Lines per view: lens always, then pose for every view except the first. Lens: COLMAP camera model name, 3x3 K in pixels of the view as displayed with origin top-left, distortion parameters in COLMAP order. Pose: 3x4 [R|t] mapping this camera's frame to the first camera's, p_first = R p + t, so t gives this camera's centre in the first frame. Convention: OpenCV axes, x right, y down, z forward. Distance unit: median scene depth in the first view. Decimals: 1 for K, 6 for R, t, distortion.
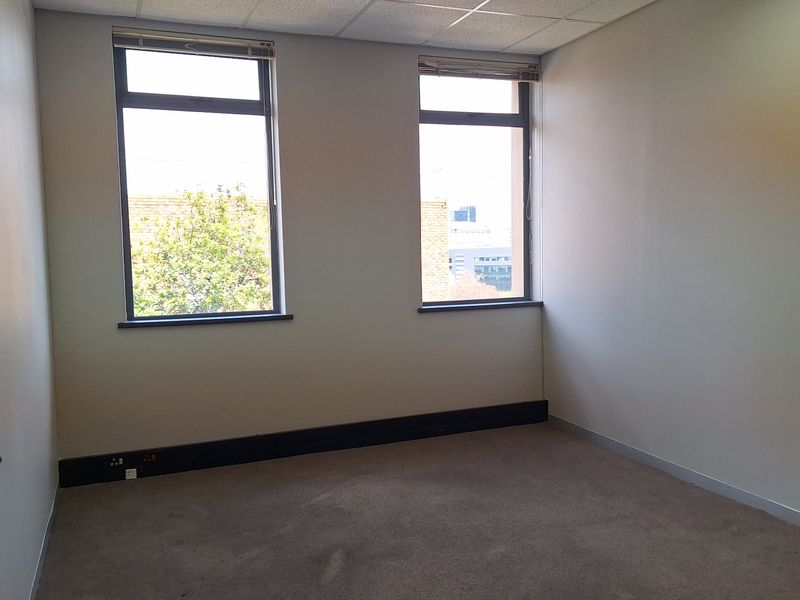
lens RADIAL K [[735.1, 0, 400.0], [0, 735.1, 300.0], [0, 0, 1]] dist [0.122954, -0.171390]
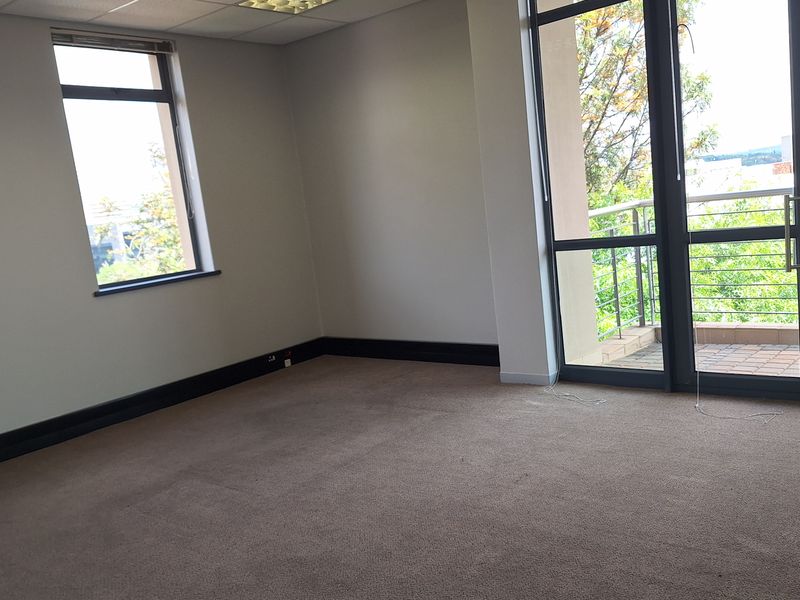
lens RADIAL K [[735.1, 0, 400.0], [0, 735.1, 300.0], [0, 0, 1]] dist [0.122954, -0.171390]
pose [[0.858835, -0.135055, 0.494129, -0.486192], [0.118713, 0.990833, 0.064482, 0.025281], [-0.498308, 0.003280, 0.866994, -0.195942]]
